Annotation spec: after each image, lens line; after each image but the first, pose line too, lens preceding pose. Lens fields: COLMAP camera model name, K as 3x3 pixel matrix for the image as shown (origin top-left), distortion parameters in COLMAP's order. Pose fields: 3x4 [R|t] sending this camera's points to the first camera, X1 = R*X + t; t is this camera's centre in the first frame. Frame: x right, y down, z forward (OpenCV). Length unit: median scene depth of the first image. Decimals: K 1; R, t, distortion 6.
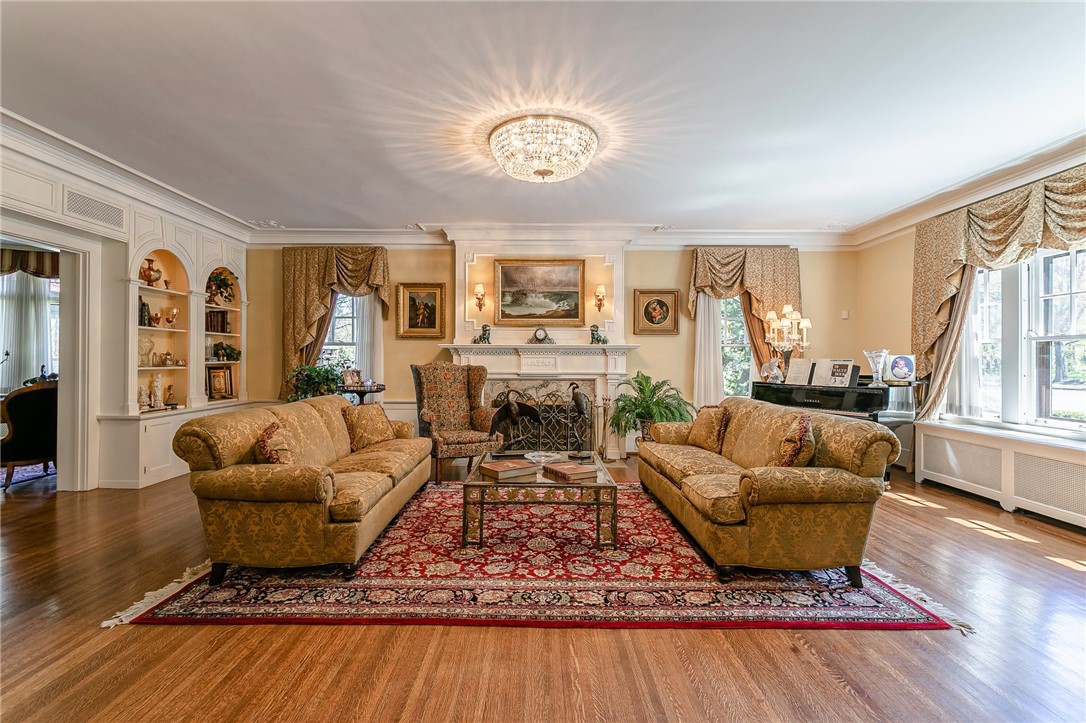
lens RADIAL K [[512.1, 0, 539.2], [0, 512.1, 358.7], [0, 0, 1]] dist [0.001035, 0.001196]
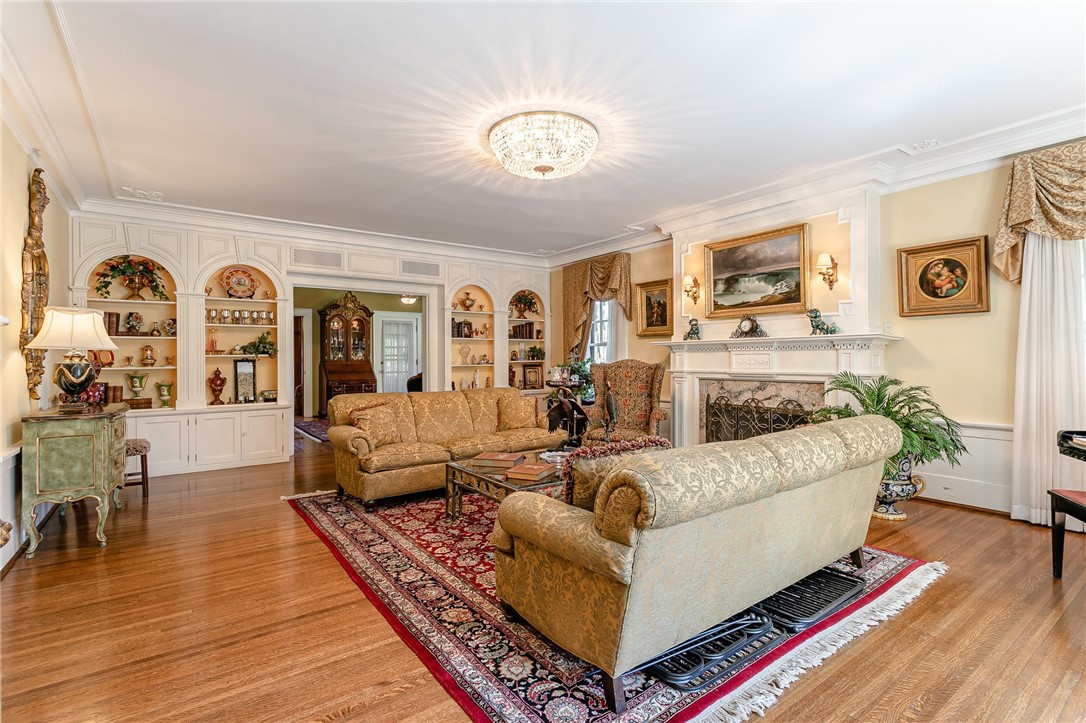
lens RADIAL K [[512.1, 0, 539.2], [0, 512.1, 358.7], [0, 0, 1]] dist [0.001035, 0.001196]
pose [[0.588637, -0.008193, -0.808356, 0.536815], [0.010709, 0.999940, -0.002336, 0.004111], [0.808327, -0.007282, 0.588689, 0.271871]]
